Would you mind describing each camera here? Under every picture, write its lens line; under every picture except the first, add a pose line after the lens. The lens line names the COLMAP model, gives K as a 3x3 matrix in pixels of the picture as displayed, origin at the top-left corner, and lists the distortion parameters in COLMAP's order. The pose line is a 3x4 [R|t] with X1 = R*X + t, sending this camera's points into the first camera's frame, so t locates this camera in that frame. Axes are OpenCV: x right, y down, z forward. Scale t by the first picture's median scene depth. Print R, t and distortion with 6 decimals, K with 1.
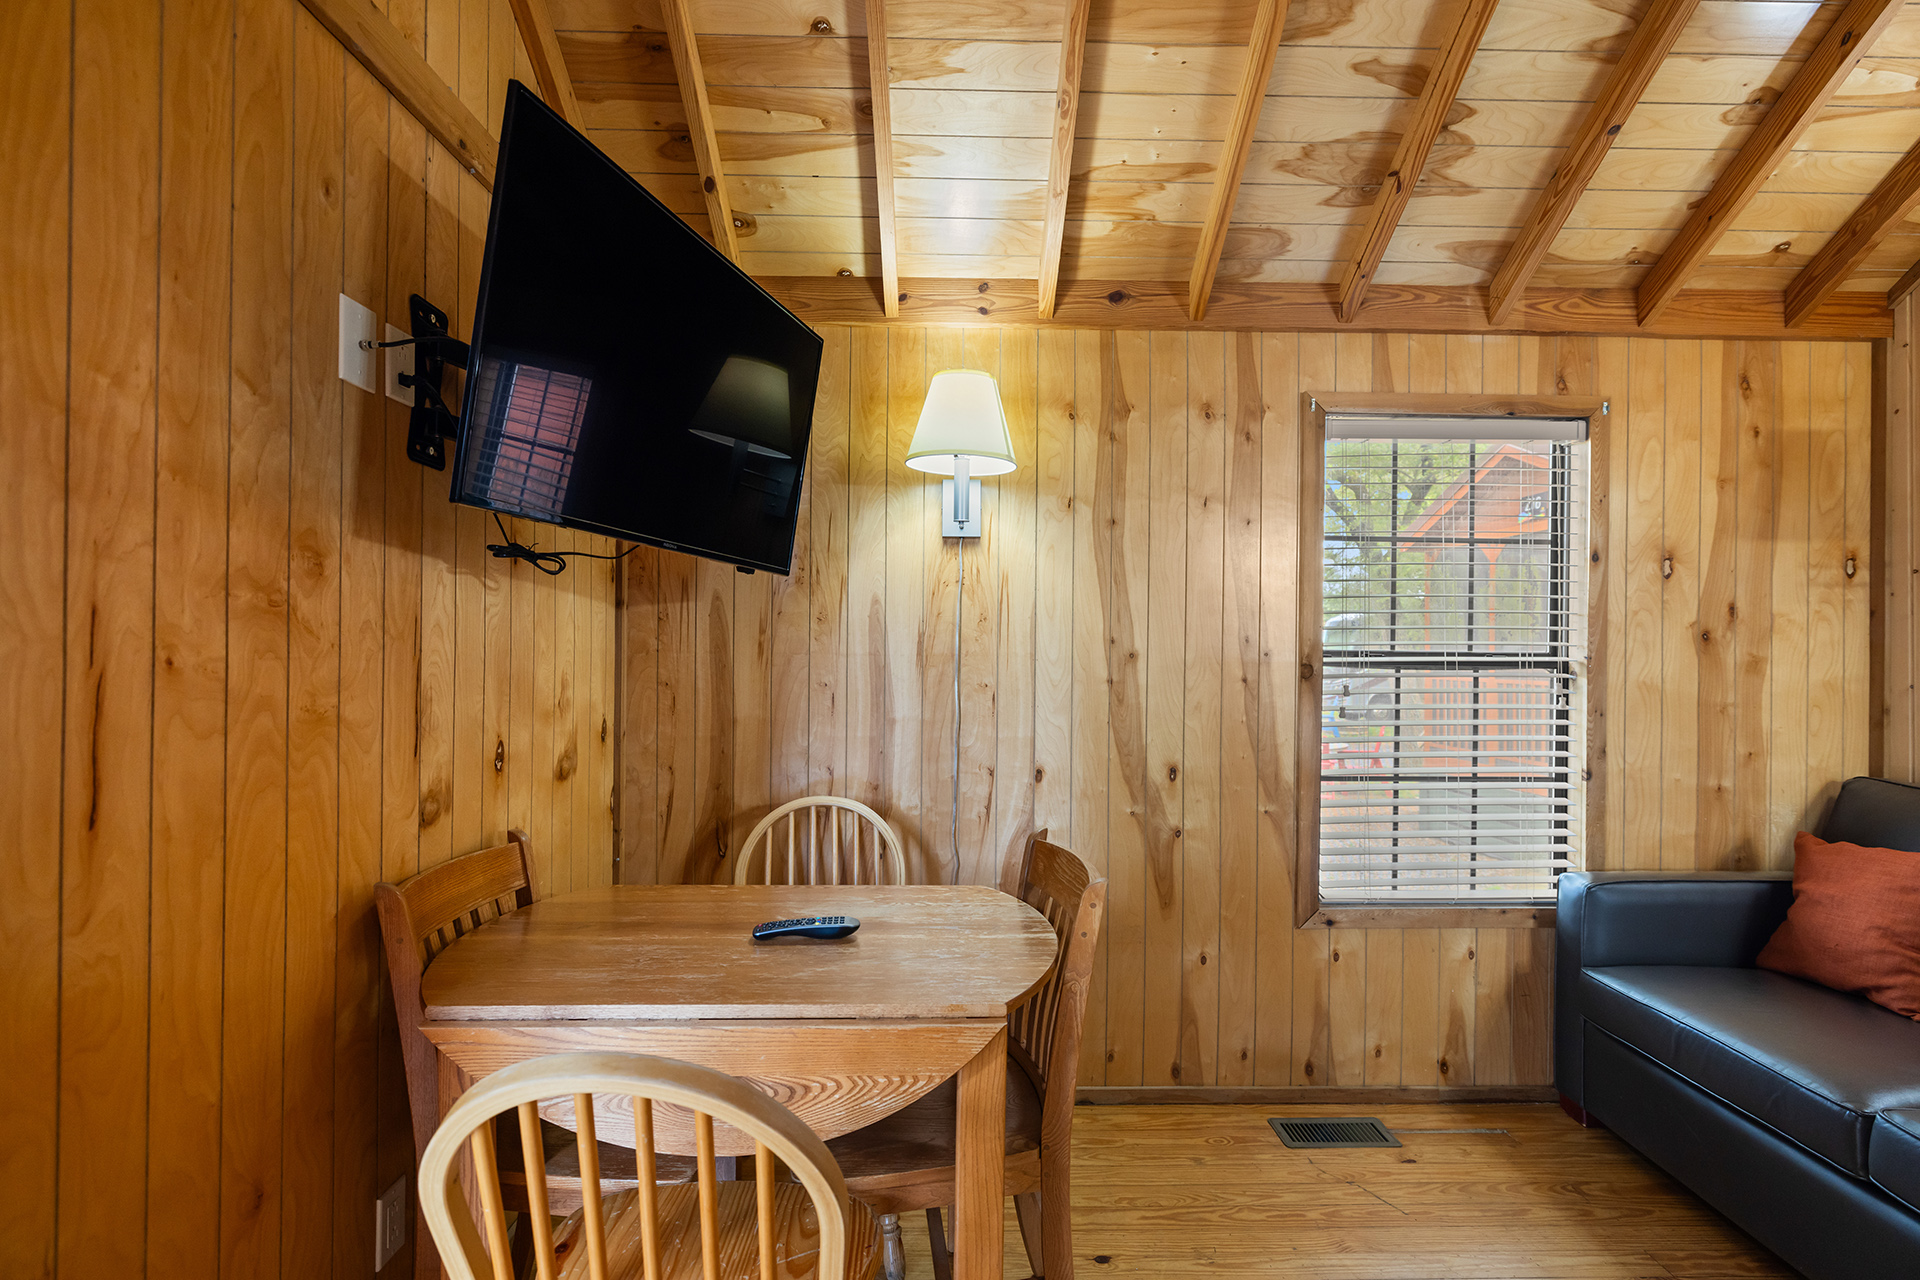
lens RADIAL K [[900.5, 0, 965.1], [0, 900.5, 647.2], [0, 0, 1]] dist [-0.000356, 0.001167]
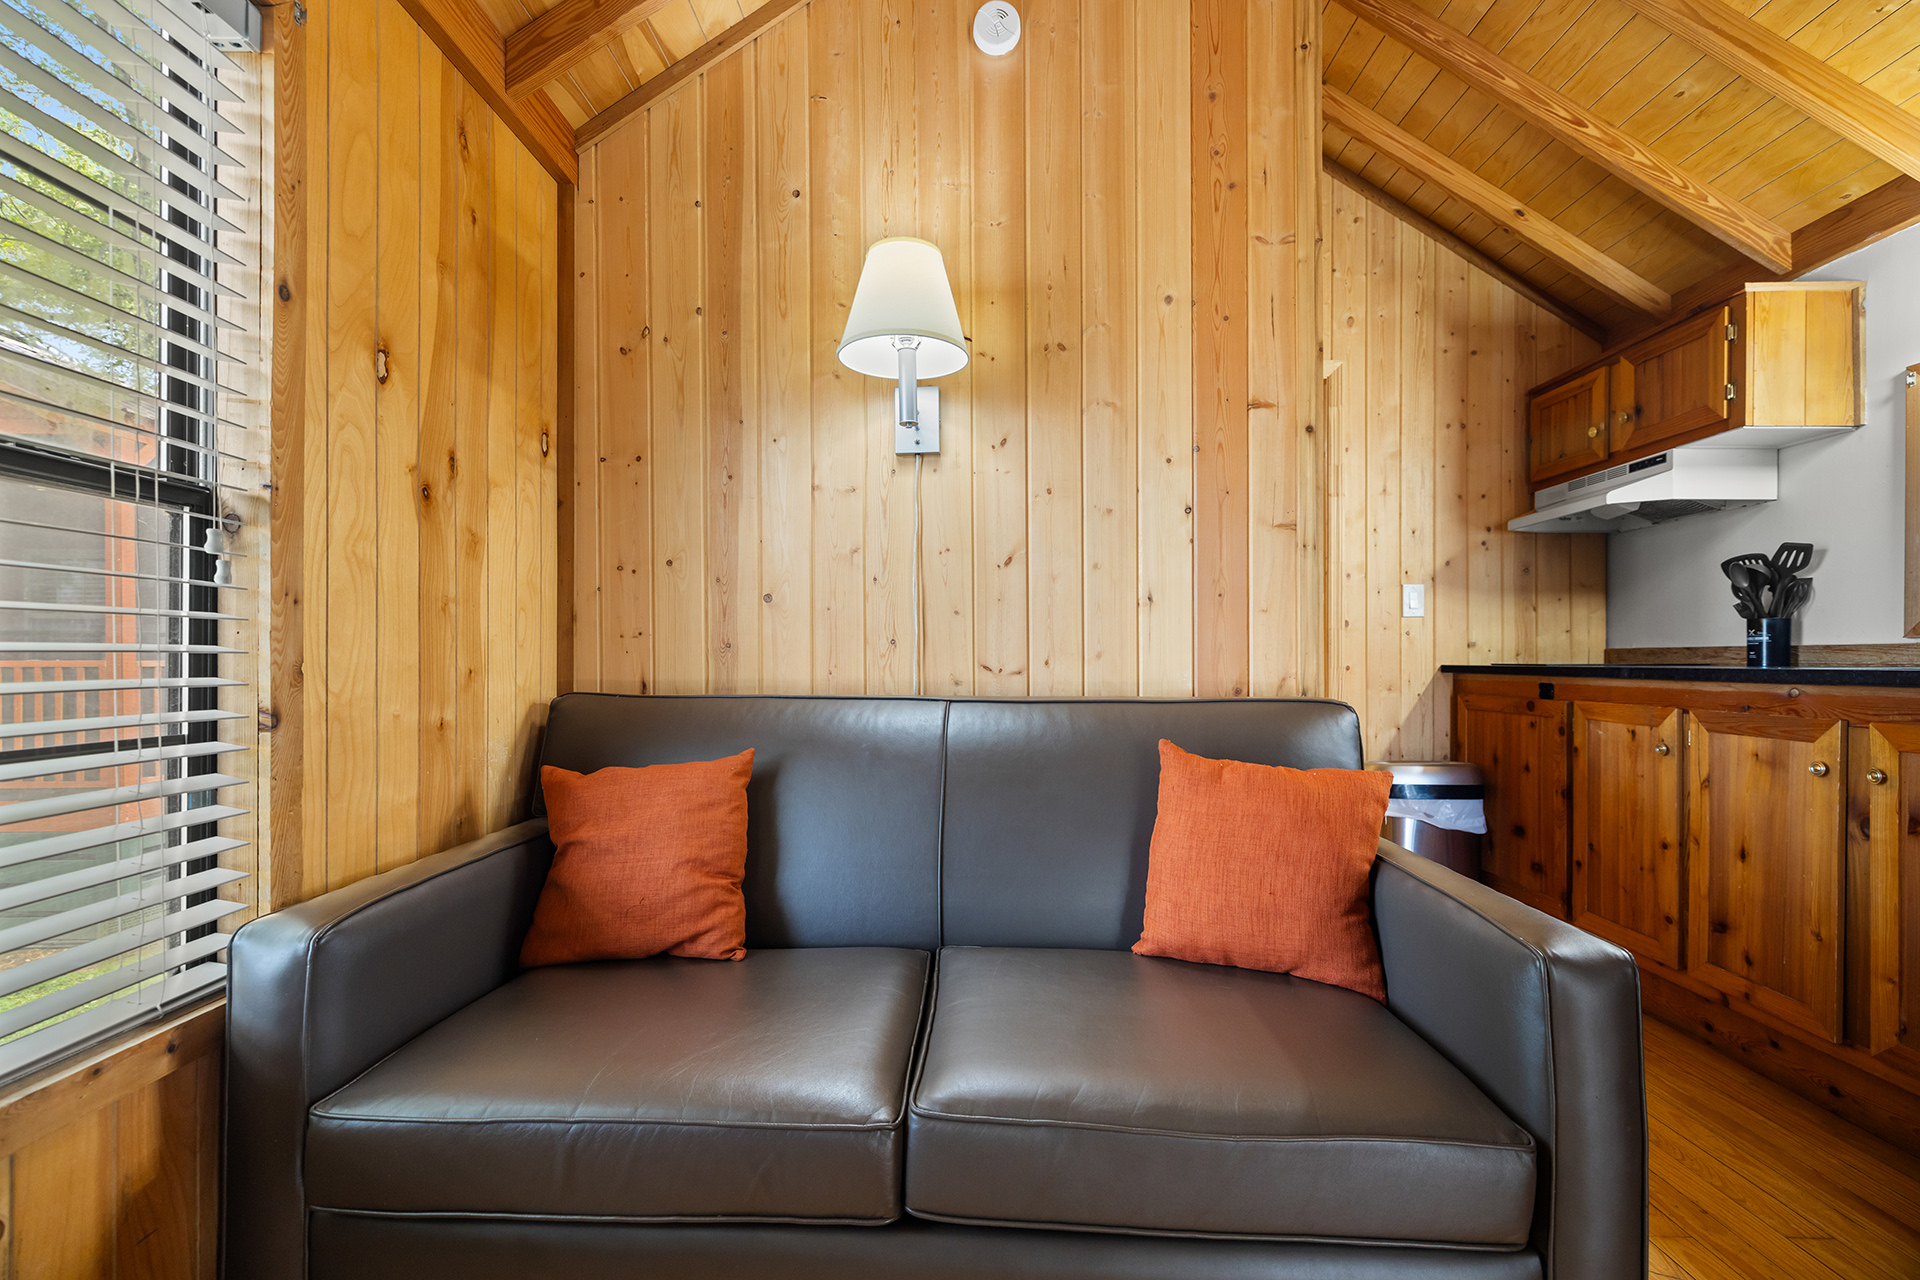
lens RADIAL K [[821.6, 0, 953.9], [0, 821.6, 665.3], [0, 0, 1]] dist [0.002438, 0.000063]
pose [[0.039746, -0.011858, 0.999139, 0.244566], [-0.005217, 0.999913, 0.012075, 0.104320], [-0.999196, -0.005692, 0.039681, 0.599217]]
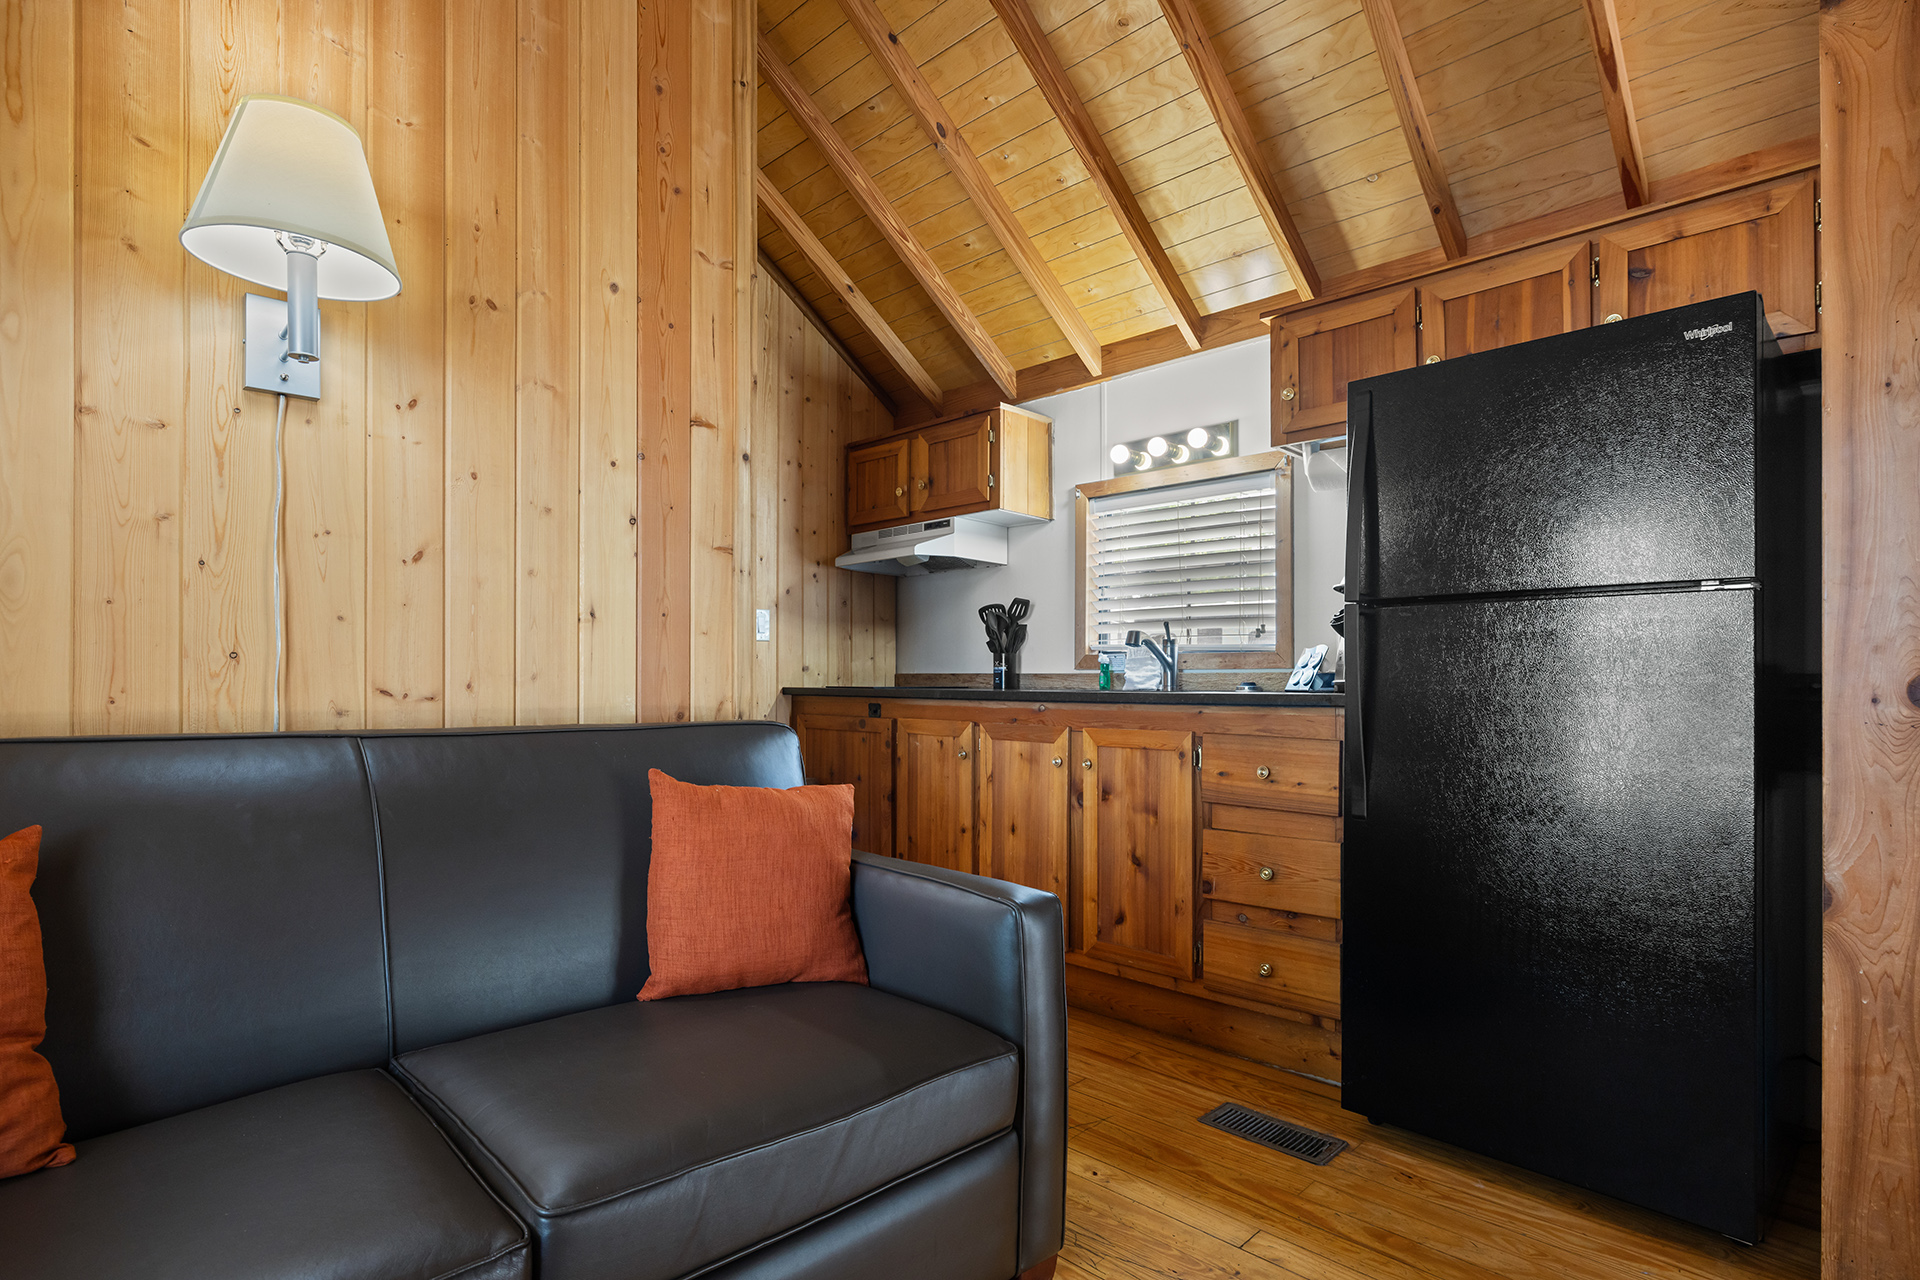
lens RADIAL K [[961.3, 0, 953.9], [0, 961.3, 673.2], [0, 0, 1]] dist [0.000556, 0.000746]
pose [[-0.708272, -0.002804, 0.705934, 0.240166], [-0.013315, 0.999867, -0.009388, 0.102965], [-0.705814, -0.016049, -0.708216, 0.800899]]
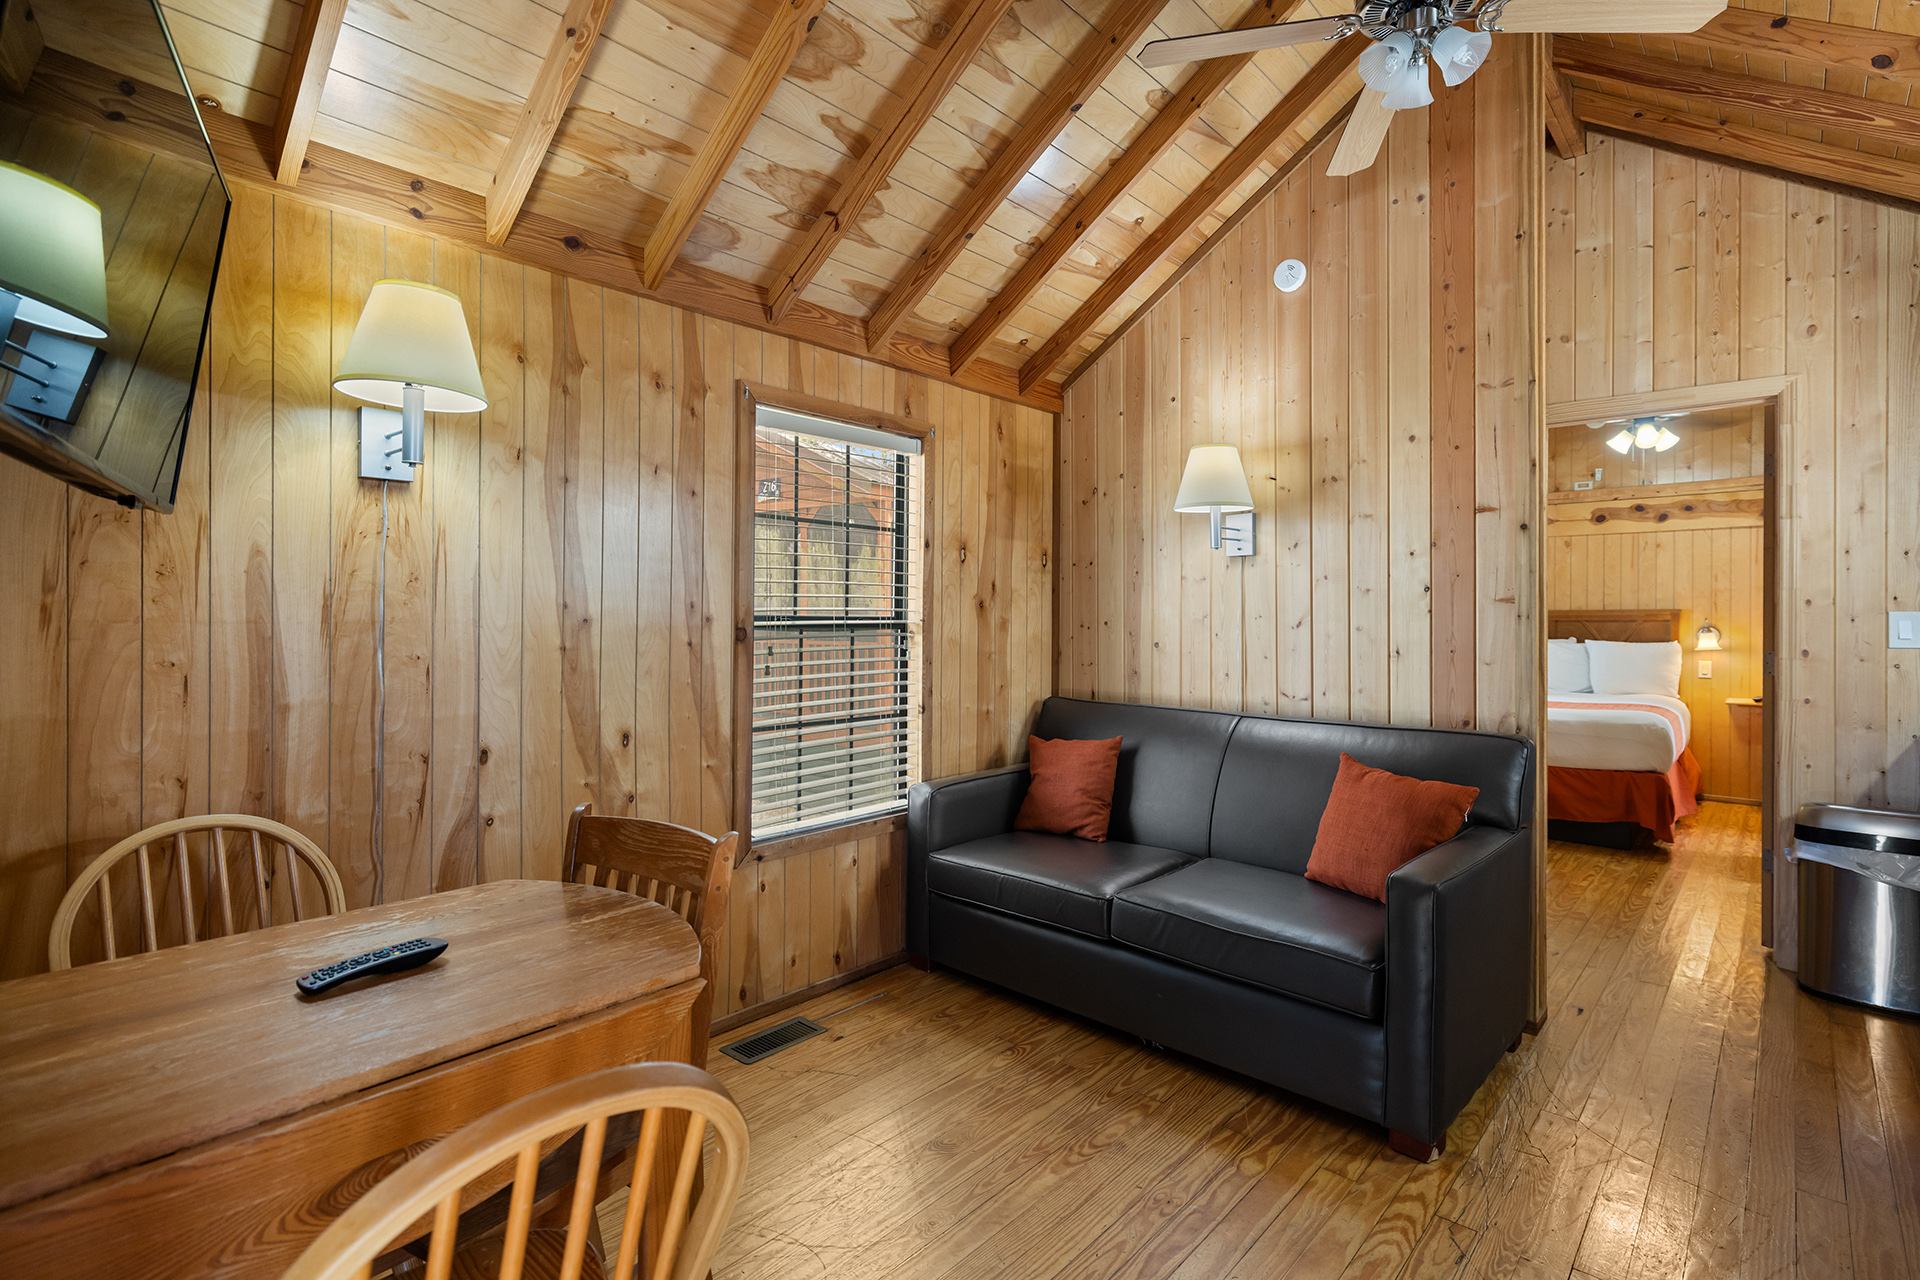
lens RADIAL K [[923.6, 0, 950.9], [0, 923.6, 620.0], [0, 0, 1]] dist [0.002112, 0.000834]
pose [[0.688876, -0.005952, 0.724855, -0.261956], [-0.002445, 0.999942, 0.010535, -0.003359], [-0.724875, -0.009030, 0.688821, 0.037371]]
